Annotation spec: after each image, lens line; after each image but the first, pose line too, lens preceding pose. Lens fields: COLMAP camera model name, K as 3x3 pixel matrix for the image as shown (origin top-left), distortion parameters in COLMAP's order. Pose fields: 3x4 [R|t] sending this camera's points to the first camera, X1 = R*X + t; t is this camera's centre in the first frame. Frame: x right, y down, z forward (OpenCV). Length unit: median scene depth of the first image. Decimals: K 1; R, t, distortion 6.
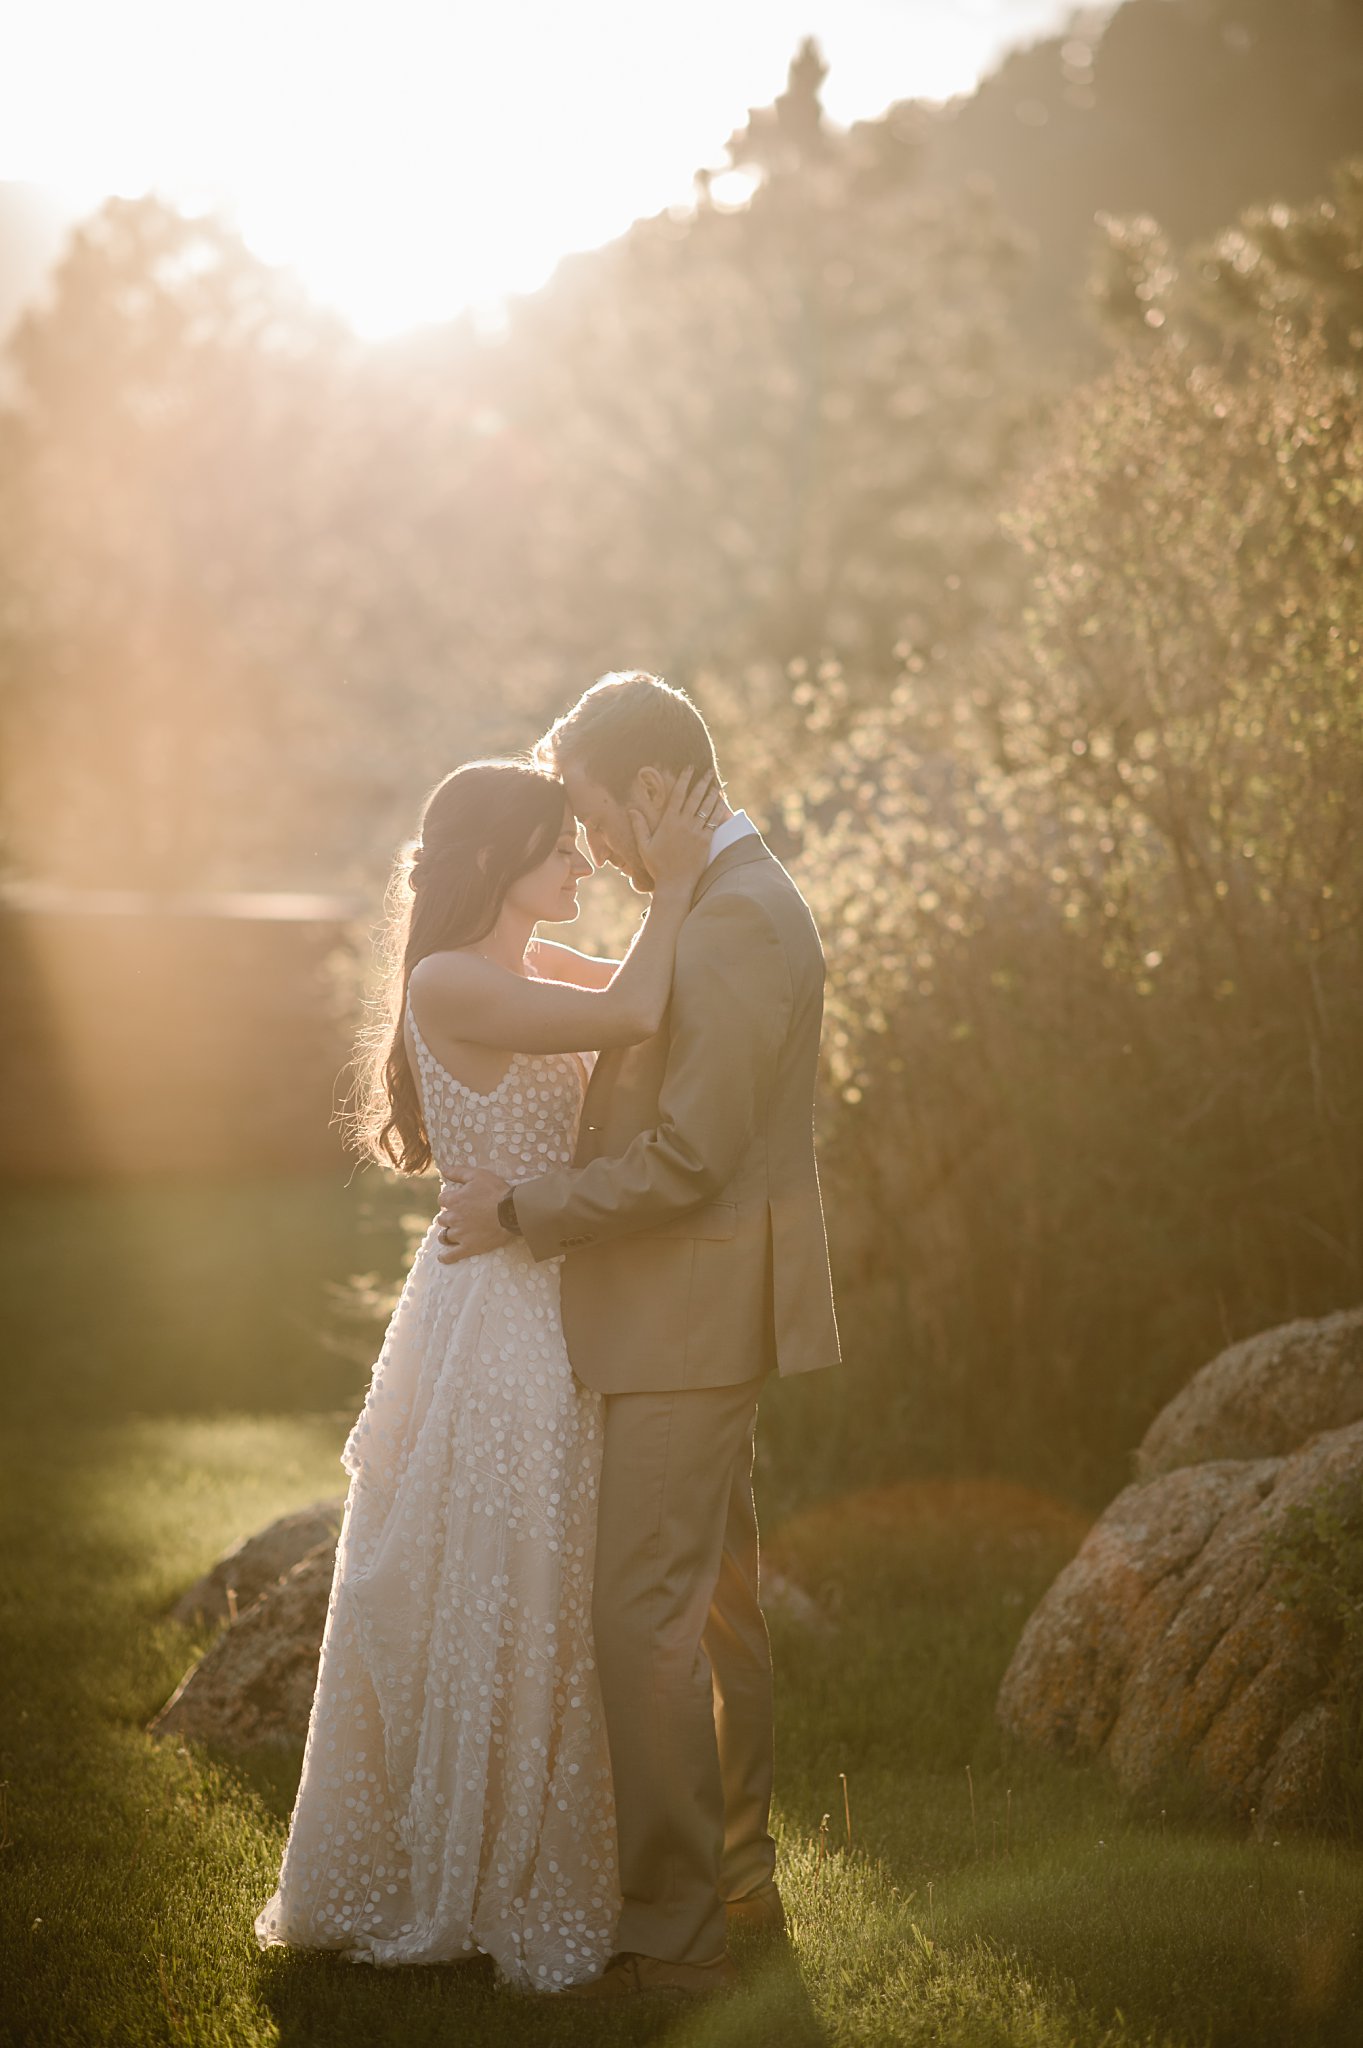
lens RADIAL K [[5126.4, 0, 681.5], [0, 5126.4, 1024.0], [0, 0, 1]] dist [0.097669, -0.885690]
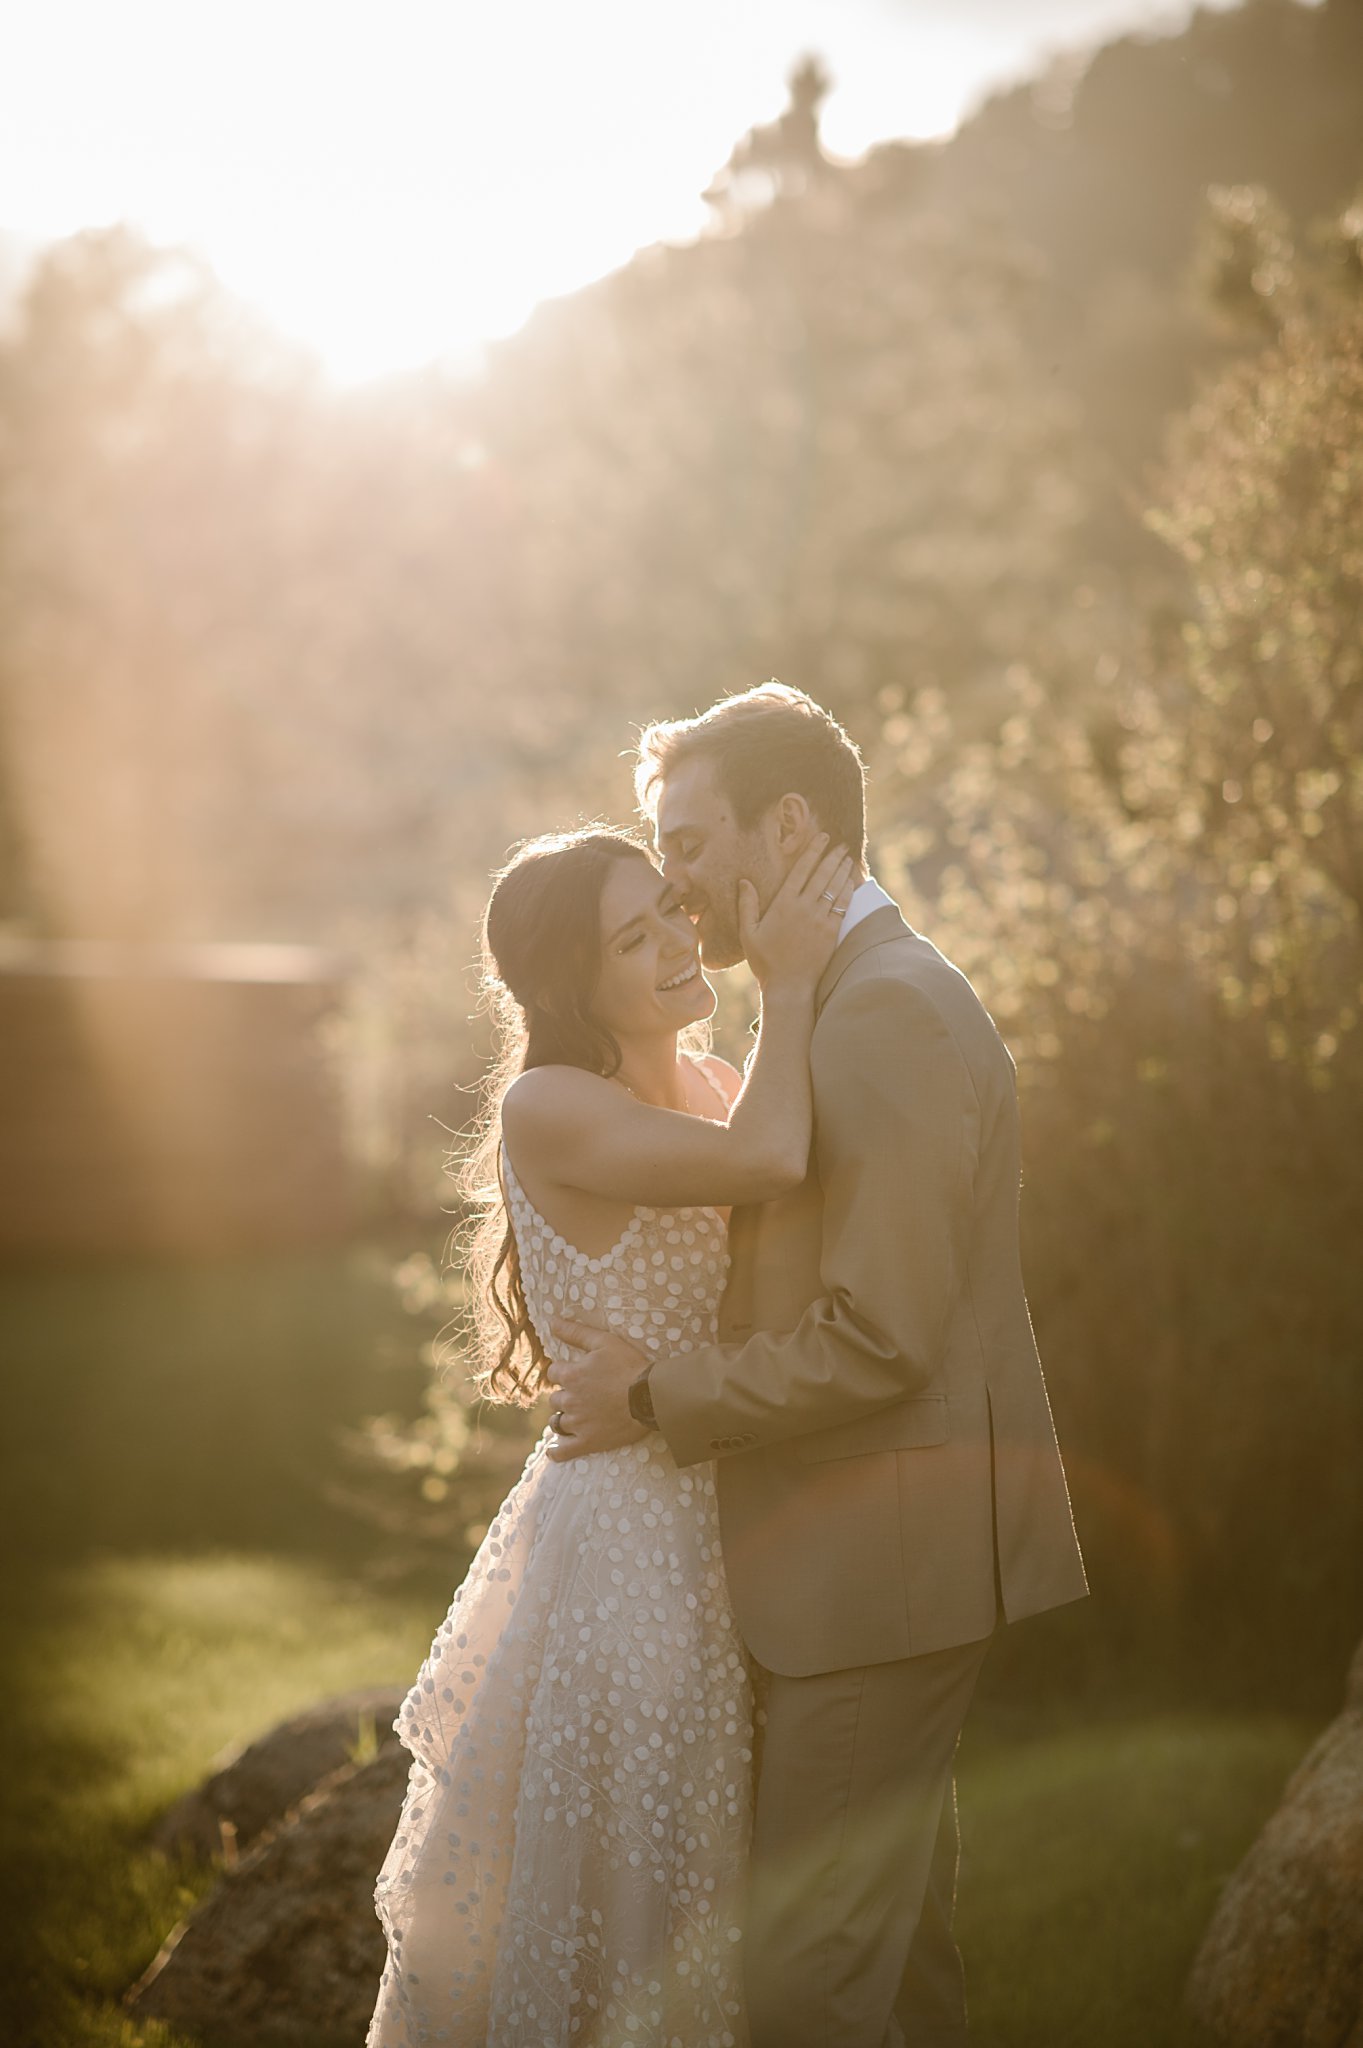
lens RADIAL K [[5126.4, 0, 681.5], [0, 5126.4, 1024.0], [0, 0, 1]] dist [0.097669, -0.885690]
pose [[0.999976, 0.002284, 0.006594, -0.020287], [-0.002225, 0.999957, -0.008956, -0.008910], [-0.006614, 0.008941, 0.999938, 0.174383]]
